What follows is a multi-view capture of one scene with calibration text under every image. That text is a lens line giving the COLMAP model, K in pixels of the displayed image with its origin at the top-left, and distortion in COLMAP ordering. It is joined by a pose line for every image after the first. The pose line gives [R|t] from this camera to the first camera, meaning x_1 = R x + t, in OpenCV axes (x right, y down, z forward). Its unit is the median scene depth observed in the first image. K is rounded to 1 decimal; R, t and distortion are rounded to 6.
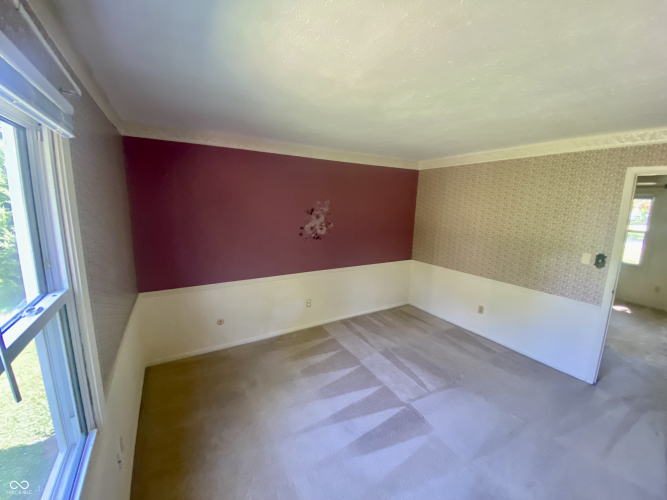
lens RADIAL K [[267.0, 0, 338.2], [0, 267.0, 247.9], [0, 0, 1]] dist [0.038504, -0.025406]
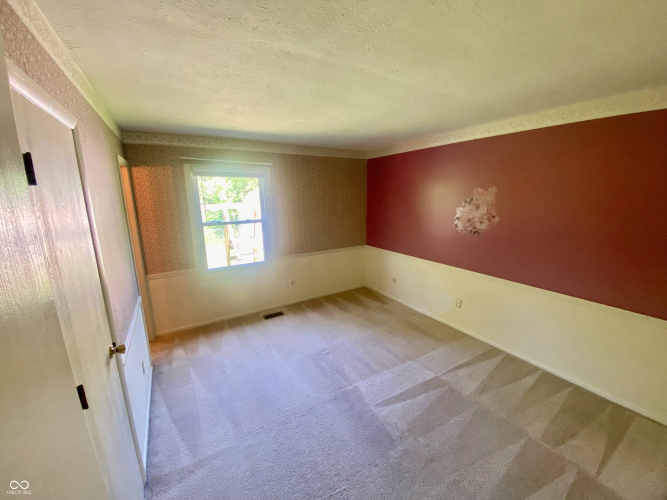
lens RADIAL K [[267.0, 0, 338.2], [0, 267.0, 247.9], [0, 0, 1]] dist [0.038504, -0.025406]
pose [[0.024377, 0.173632, -0.984509, 0.772916], [-0.166056, 0.971824, 0.167283, -0.060916], [0.985815, 0.159405, 0.052523, 0.536015]]
